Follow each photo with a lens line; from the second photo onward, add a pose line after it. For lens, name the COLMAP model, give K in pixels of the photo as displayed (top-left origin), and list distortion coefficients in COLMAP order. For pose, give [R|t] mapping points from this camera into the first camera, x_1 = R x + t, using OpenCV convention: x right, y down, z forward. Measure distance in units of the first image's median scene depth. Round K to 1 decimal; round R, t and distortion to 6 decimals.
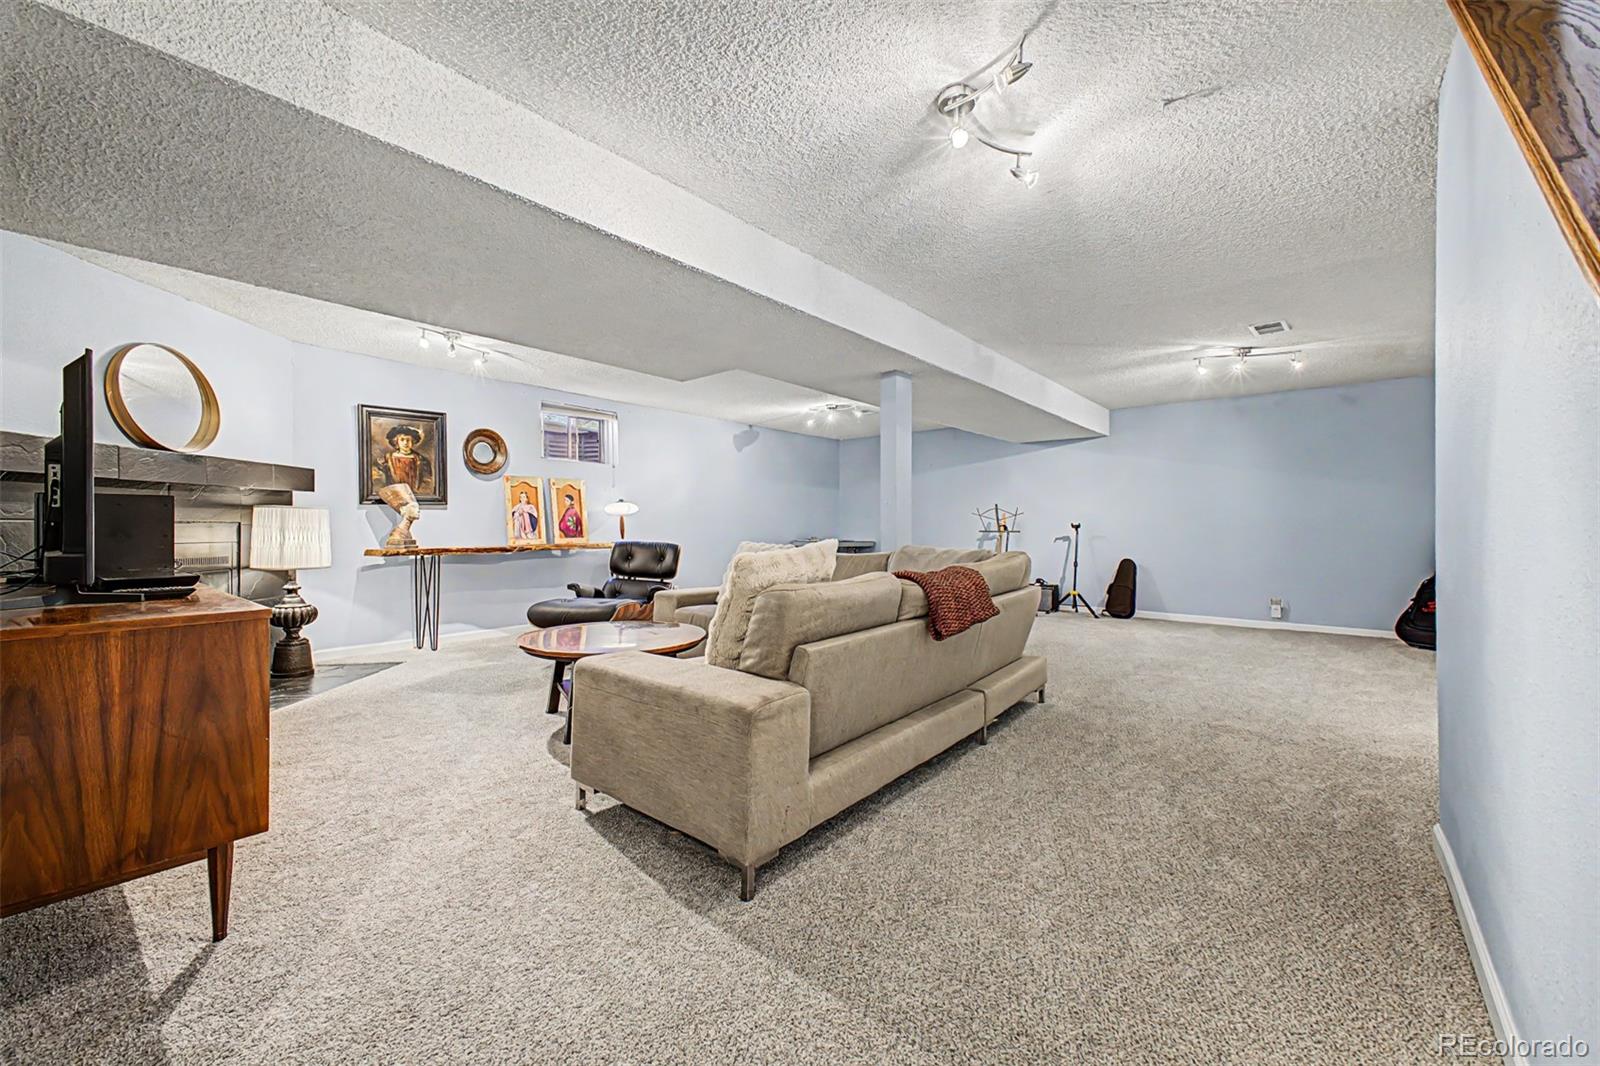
lens RADIAL K [[619.2, 0, 800.0], [0, 619.2, 533.0], [0, 0, 1]] dist [0.000566, -0.000018]
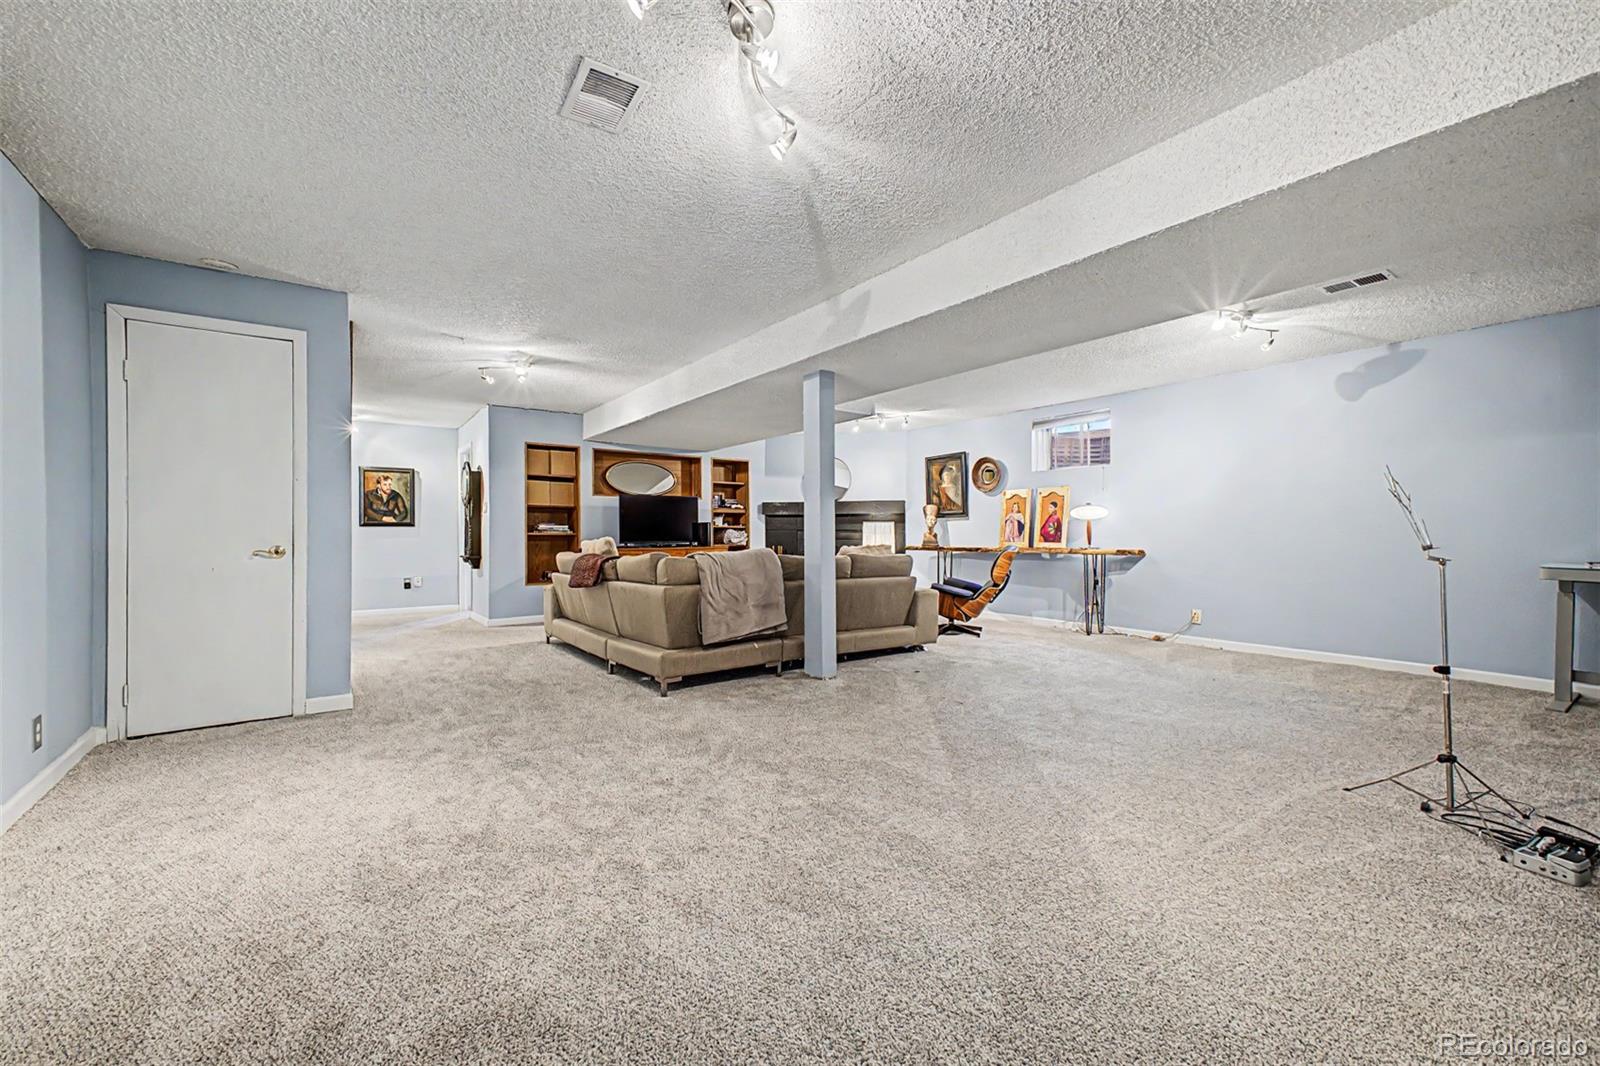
lens RADIAL K [[647.8, 0, 809.6], [0, 647.8, 532.7], [0, 0, 1]] dist [0.001432, -0.000044]
pose [[-0.243999, 0.000919, -0.969775, 0.818462], [-0.006093, 0.999978, 0.002480, -0.009258], [0.969756, 0.006514, -0.243988, 0.879323]]
